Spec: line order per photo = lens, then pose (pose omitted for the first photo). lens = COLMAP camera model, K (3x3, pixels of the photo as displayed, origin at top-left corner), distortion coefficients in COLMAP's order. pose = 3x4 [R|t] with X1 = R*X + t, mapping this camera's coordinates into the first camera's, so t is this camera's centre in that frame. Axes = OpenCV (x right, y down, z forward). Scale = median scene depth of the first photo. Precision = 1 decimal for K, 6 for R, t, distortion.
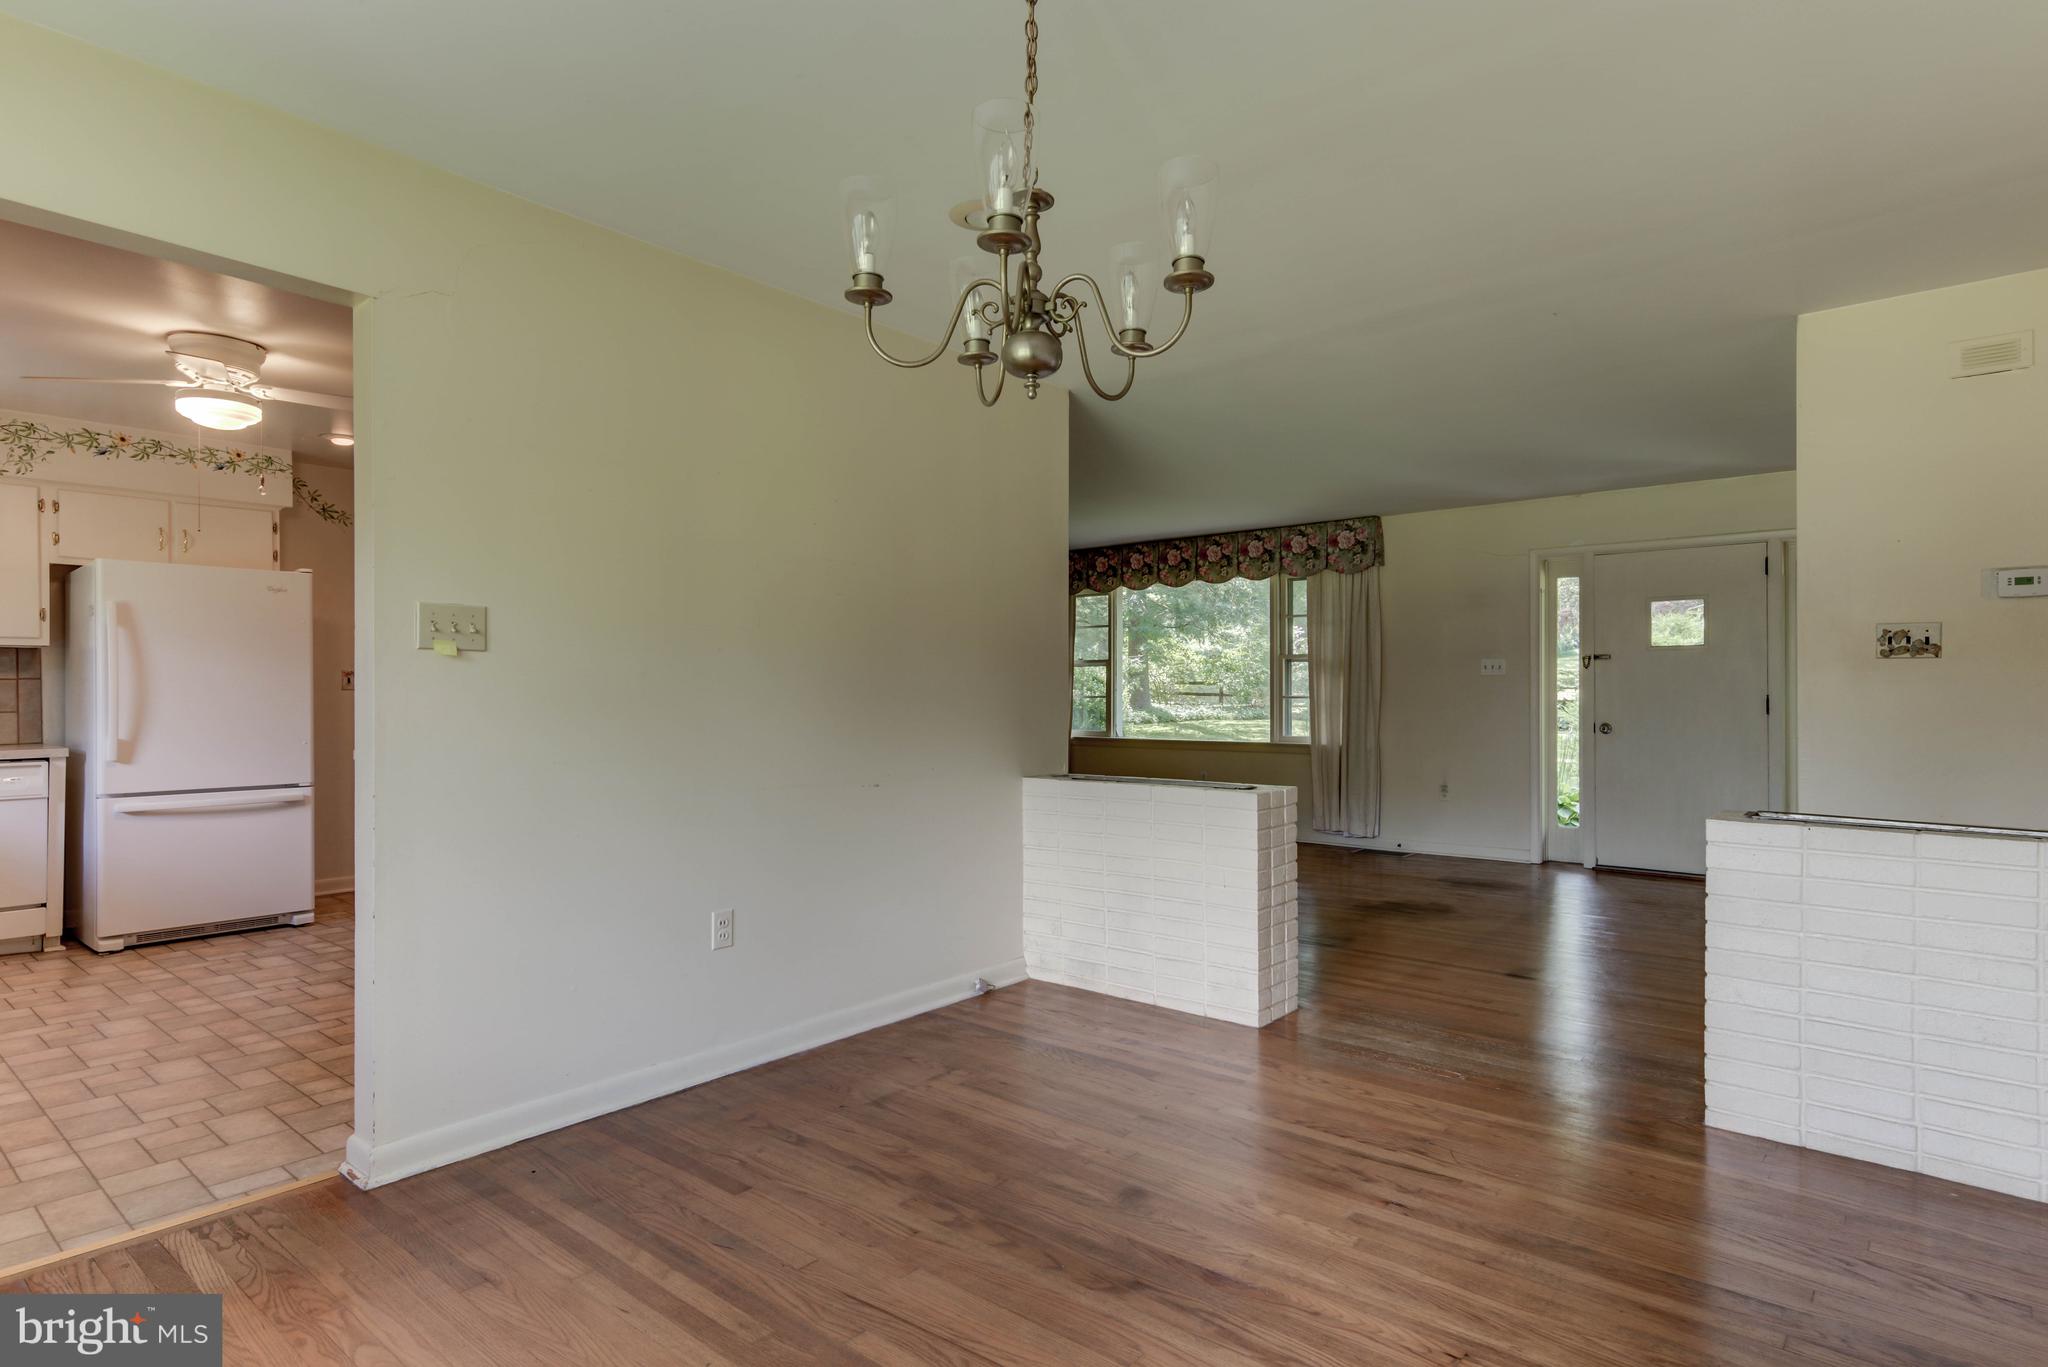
lens RADIAL K [[1077.7, 0, 1024.7], [0, 1077.7, 692.2], [0, 0, 1]] dist [0.019290, -0.011651]
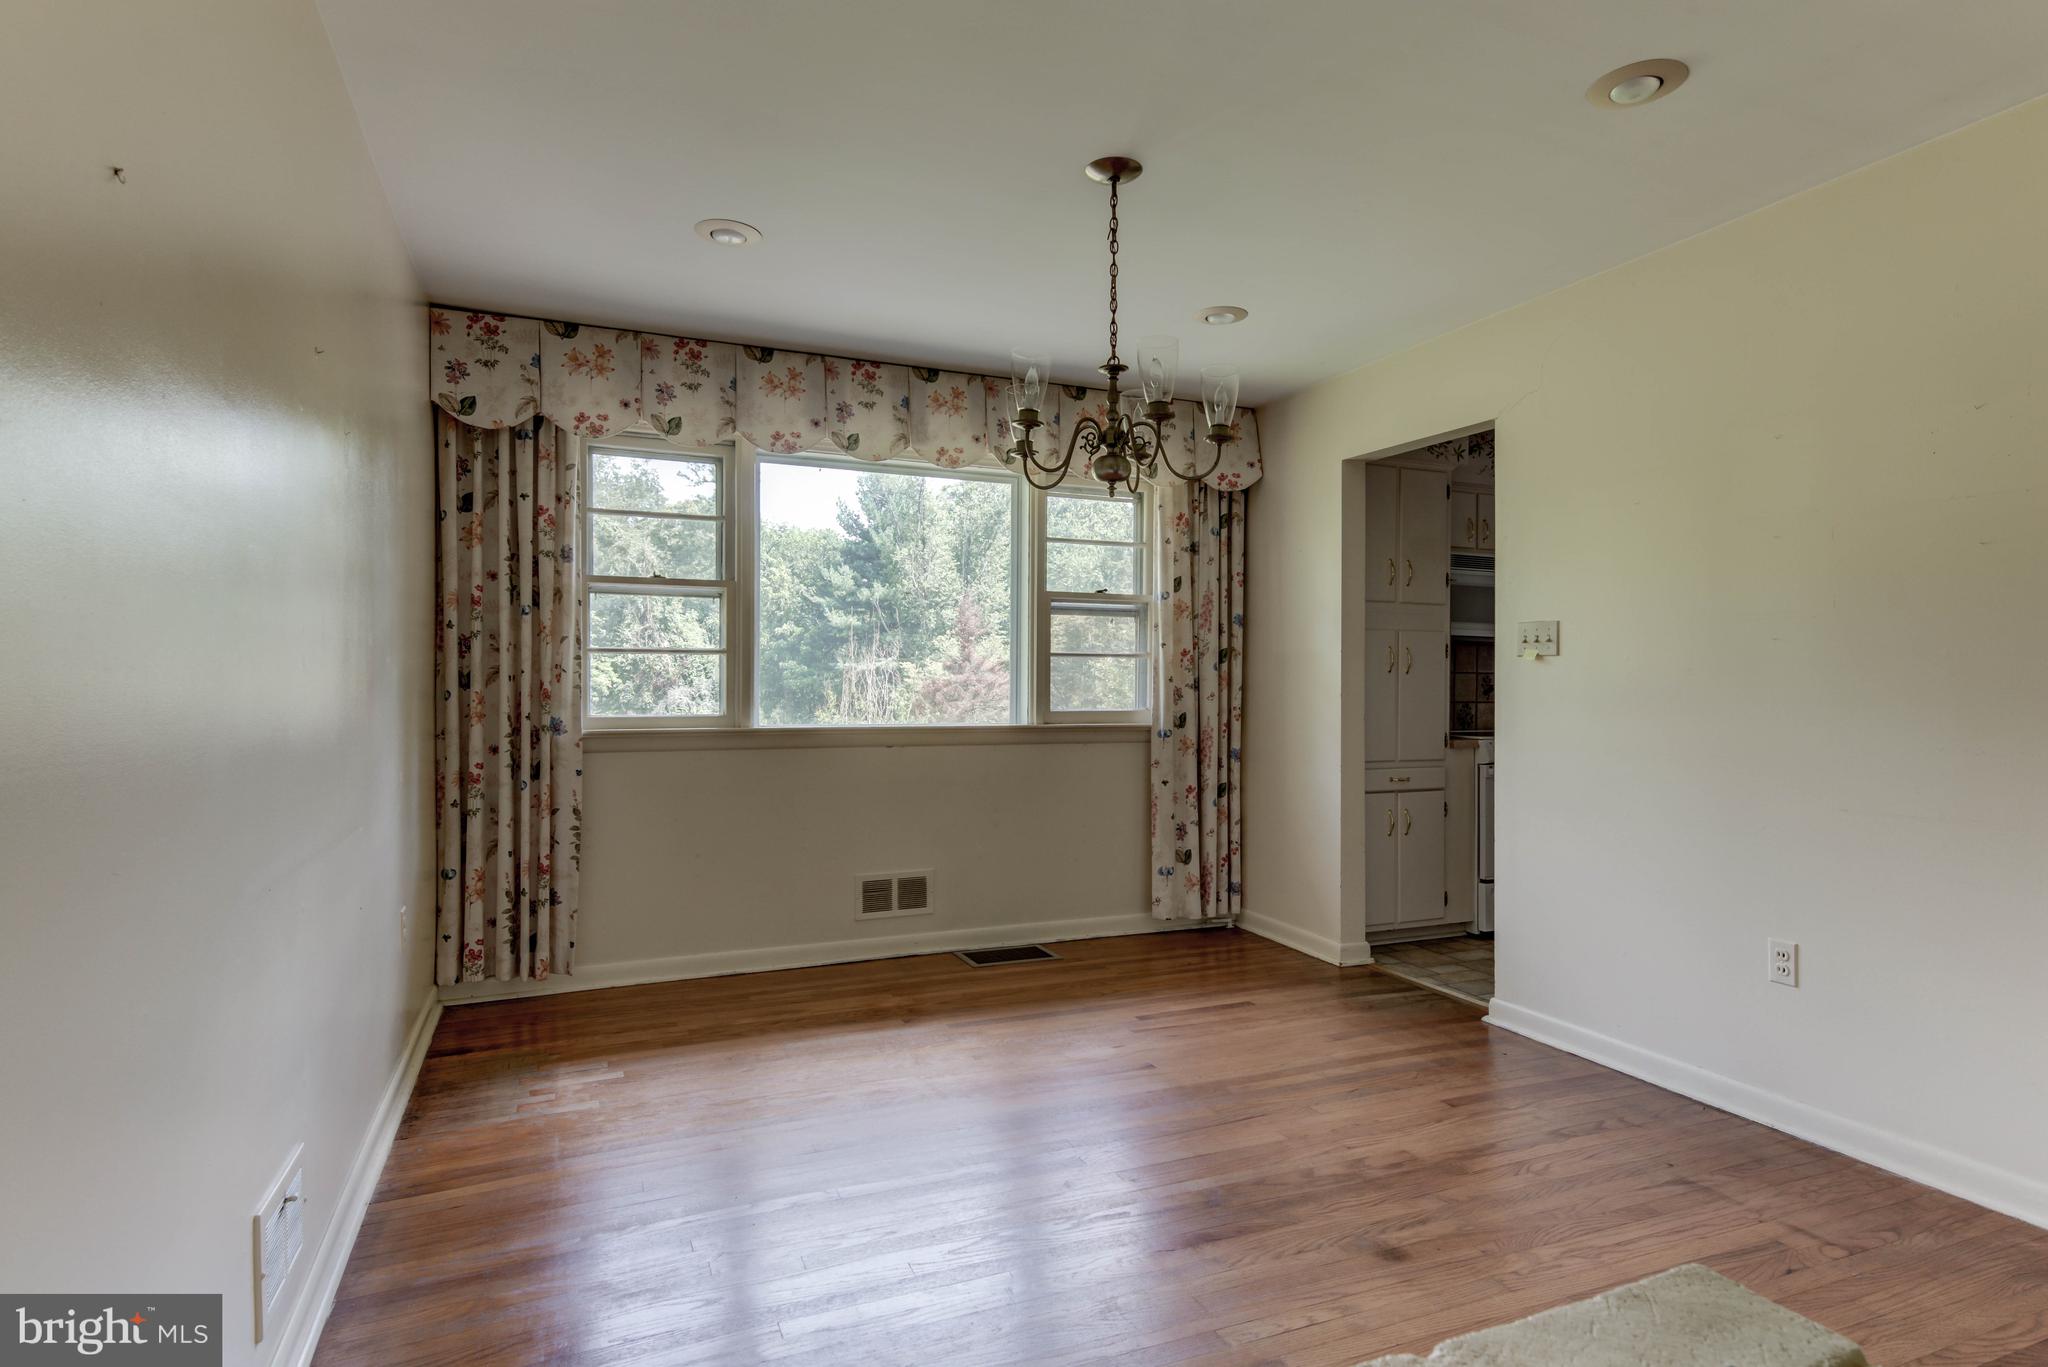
lens RADIAL K [[1077.7, 0, 1024.7], [0, 1077.7, 692.2], [0, 0, 1]] dist [0.019290, -0.011651]
pose [[-0.454786, 0.004764, -0.890588, 1.021728], [-0.002212, 0.999977, 0.006479, -0.001038], [0.890598, 0.004917, -0.454765, 1.131967]]
